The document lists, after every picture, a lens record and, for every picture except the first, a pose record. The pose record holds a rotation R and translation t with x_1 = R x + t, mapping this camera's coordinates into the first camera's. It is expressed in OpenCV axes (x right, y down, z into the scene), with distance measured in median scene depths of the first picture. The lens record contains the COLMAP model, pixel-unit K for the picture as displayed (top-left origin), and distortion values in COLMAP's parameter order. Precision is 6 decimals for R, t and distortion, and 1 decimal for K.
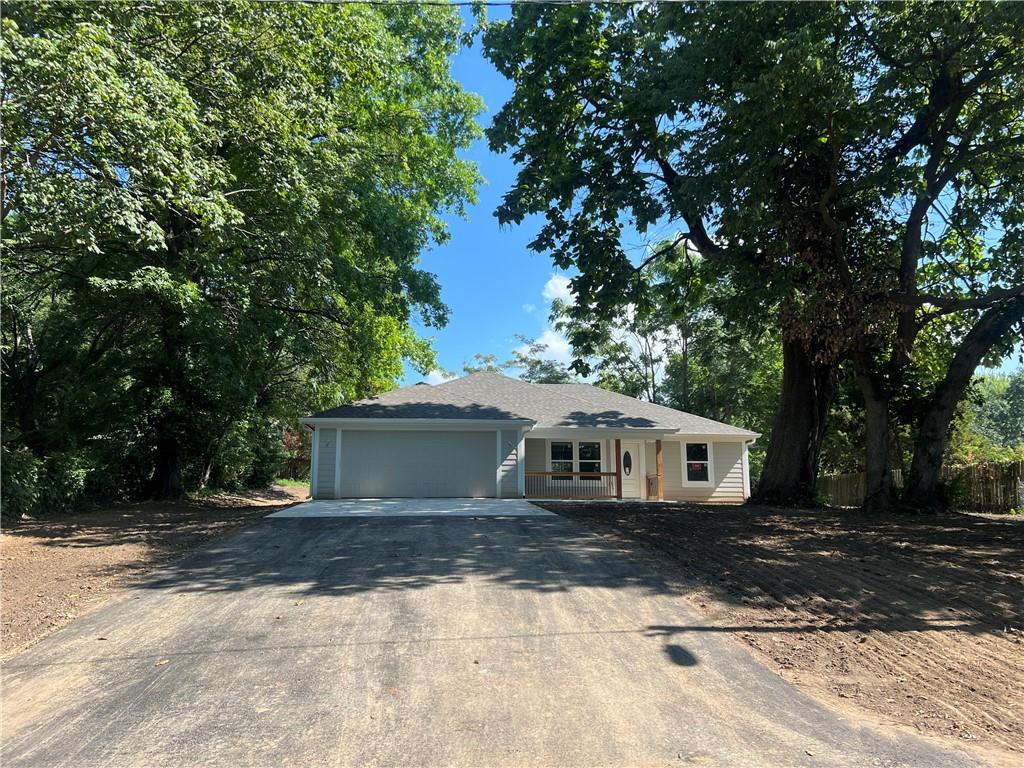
lens RADIAL K [[791.2, 0, 512.0], [0, 791.2, 384.0], [0, 0, 1]] dist [0.065550, -0.095747]
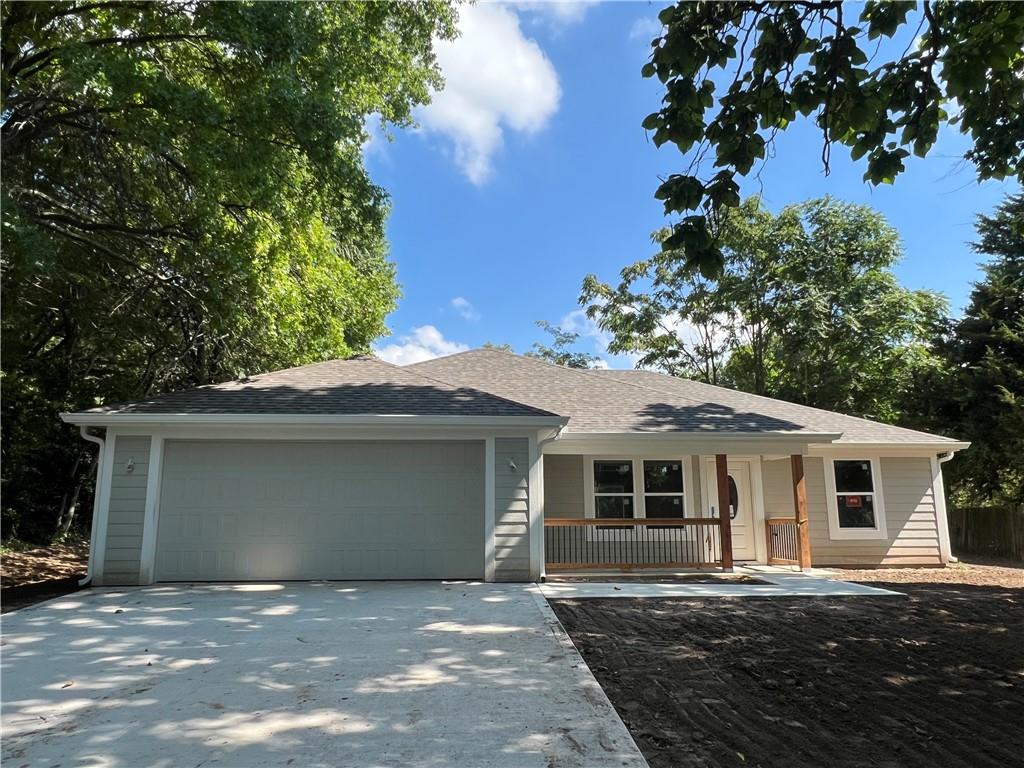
lens RADIAL K [[682.2, 0, 512.0], [0, 682.2, 384.0], [0, 0, 1]] dist [-0.029425, 0.000338]
pose [[0.998993, -0.010794, -0.043551, 0.013554], [0.009356, 0.999409, -0.033088, 0.035133], [0.043882, 0.032647, 0.998503, 0.520828]]
